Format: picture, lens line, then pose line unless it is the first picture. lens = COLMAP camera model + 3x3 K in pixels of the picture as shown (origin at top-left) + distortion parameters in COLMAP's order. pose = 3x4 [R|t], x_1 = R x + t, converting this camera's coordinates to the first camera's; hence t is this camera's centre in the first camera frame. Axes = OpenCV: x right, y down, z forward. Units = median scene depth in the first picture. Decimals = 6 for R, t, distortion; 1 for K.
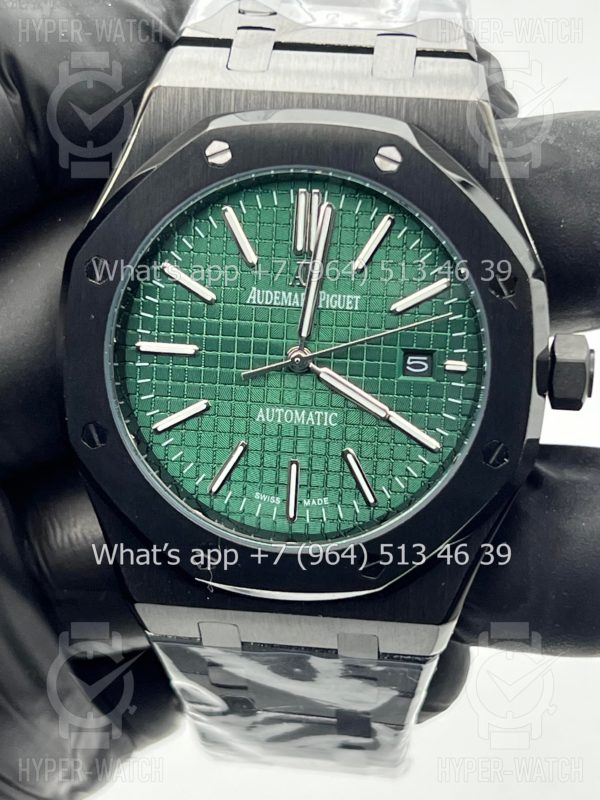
lens RADIAL K [[1971.5, 0, 297.3], [0, 1971.5, 466.8], [0, 0, 1]] dist [0.059543, -0.640694]
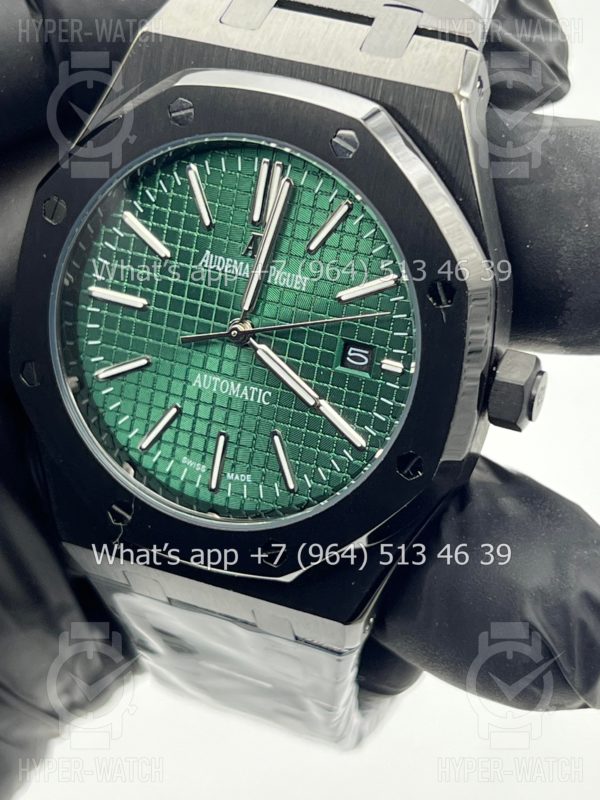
lens RADIAL K [[1971.5, 0, 297.3], [0, 1971.5, 466.8], [0, 0, 1]] dist [0.059543, -0.640694]
pose [[0.964333, 0.177095, -0.196721, 0.230632], [-0.159070, 0.981769, 0.104053, -0.094419], [0.211562, -0.069050, 0.974922, 0.051043]]
